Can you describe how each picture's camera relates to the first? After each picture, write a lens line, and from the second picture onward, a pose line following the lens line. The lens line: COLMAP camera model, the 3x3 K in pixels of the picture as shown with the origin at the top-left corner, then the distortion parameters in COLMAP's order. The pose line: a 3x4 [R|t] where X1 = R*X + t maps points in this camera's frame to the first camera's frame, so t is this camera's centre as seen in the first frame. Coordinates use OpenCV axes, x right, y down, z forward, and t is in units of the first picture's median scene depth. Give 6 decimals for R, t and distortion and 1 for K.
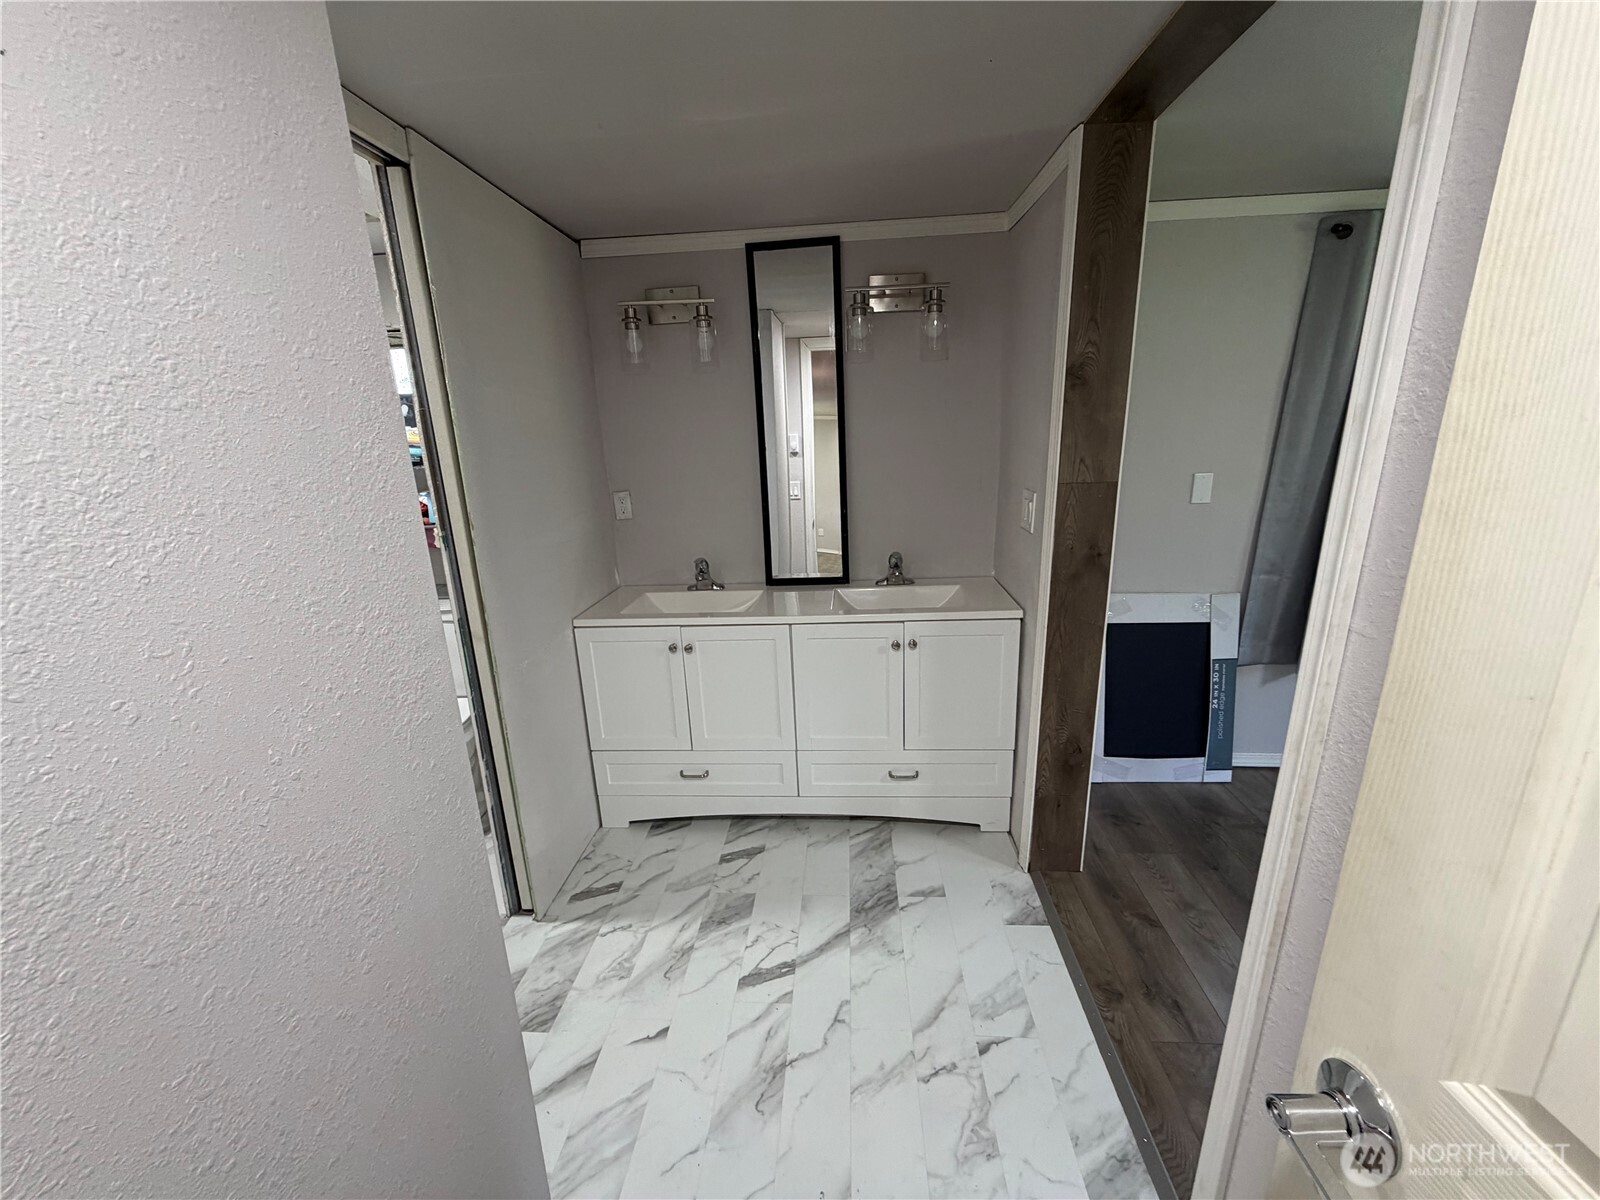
lens RADIAL K [[636.9, 0, 800.0], [0, 636.9, 600.0], [0, 0, 1]] dist [-0.001876, -0.000089]
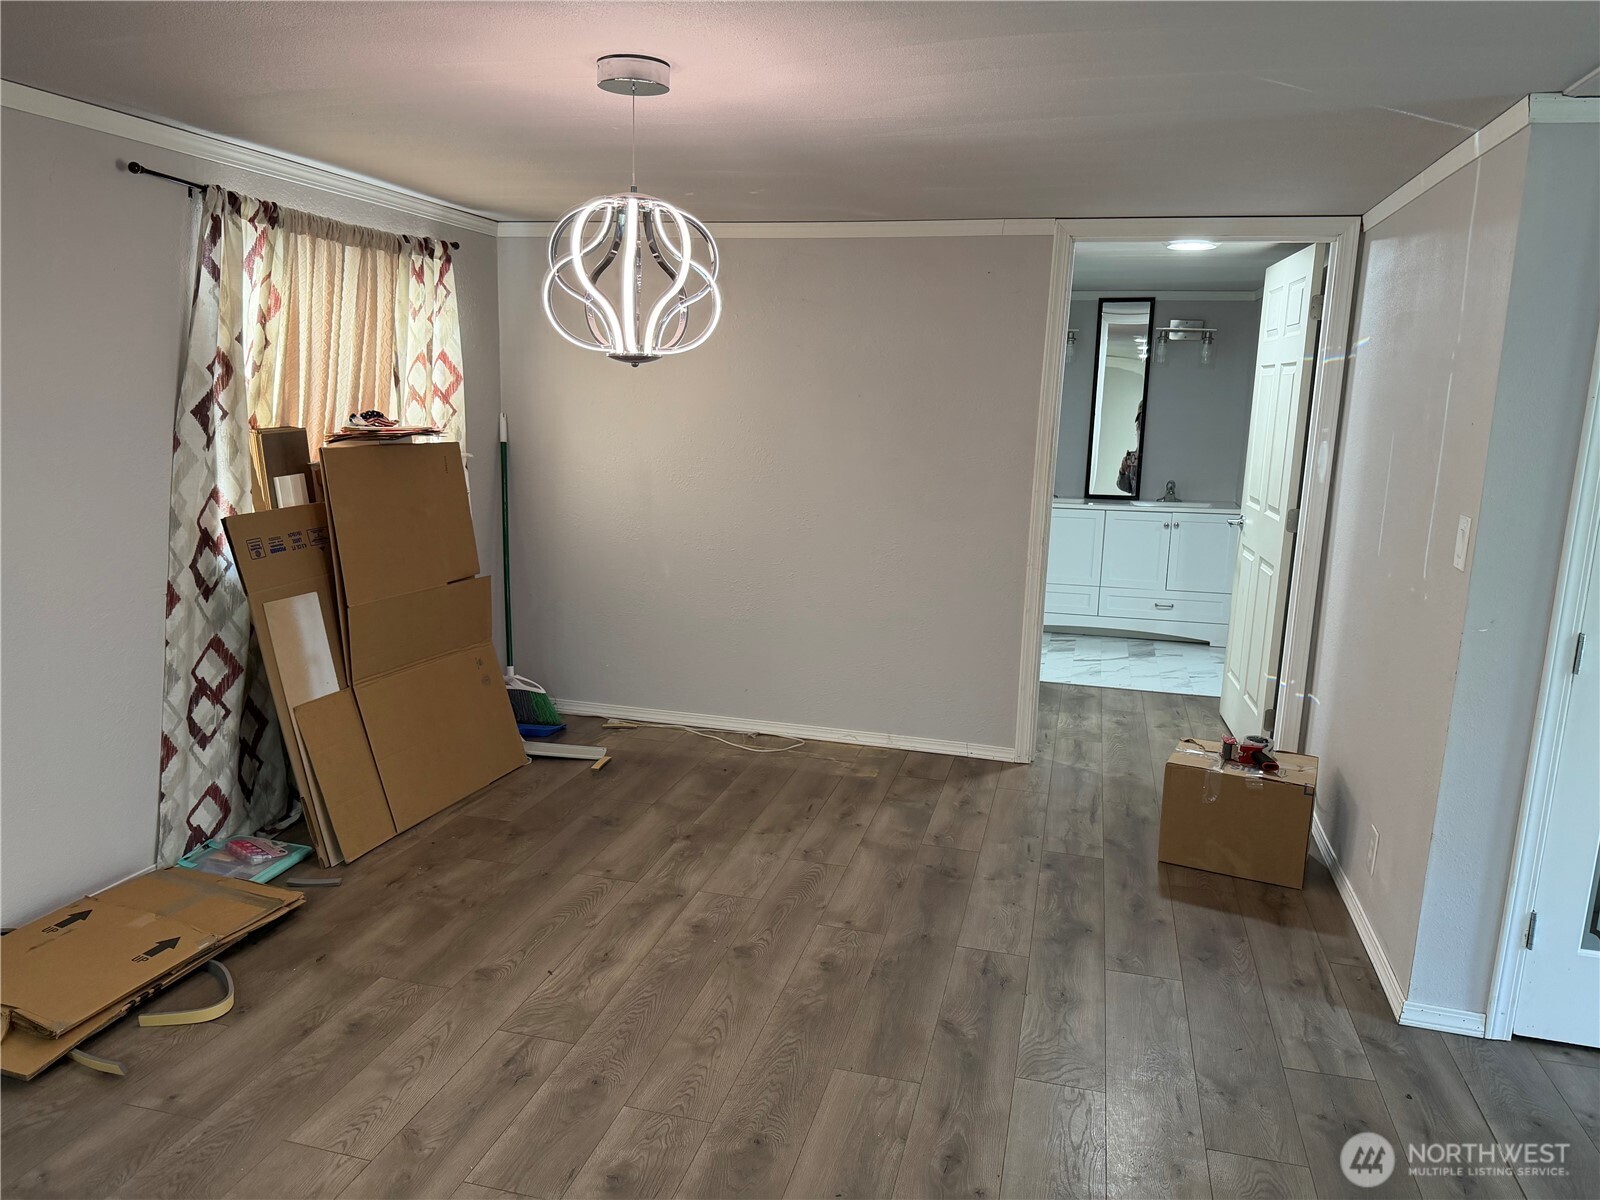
lens RADIAL K [[1129.8, 0, 800.0], [0, 1129.8, 600.0], [0, 0, 1]] dist [0.052849, -0.081131]
pose [[0.979922, 0.098709, -0.173232, -0.269693], [-0.112383, 0.991128, -0.070964, 0.586431], [0.164690, 0.089008, 0.982321, -2.158066]]
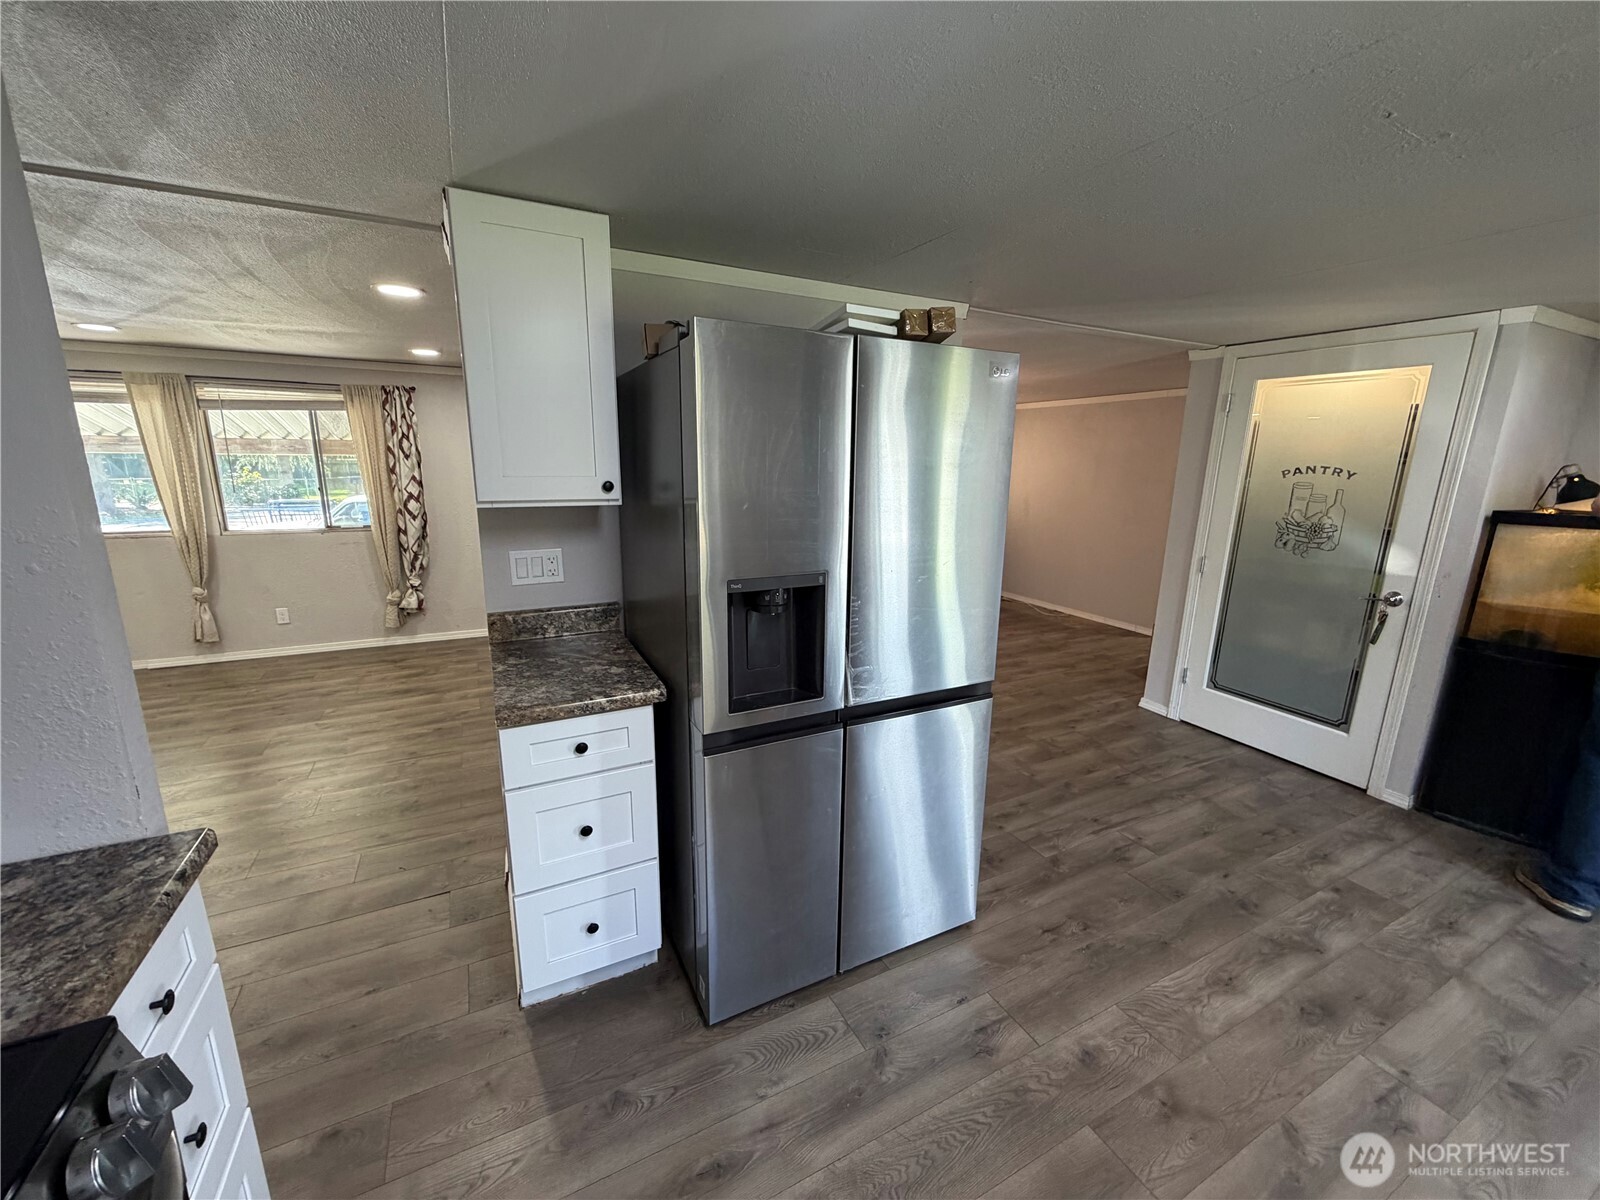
lens RADIAL K [[636.9, 0, 800.0], [0, 636.9, 600.0], [0, 0, 1]] dist [-0.001876, -0.000089]
pose [[0.515957, 0.228471, -0.825584, 1.176131], [-0.261613, 0.959757, 0.102105, 0.663933], [0.815688, 0.163302, 0.554964, -2.647493]]
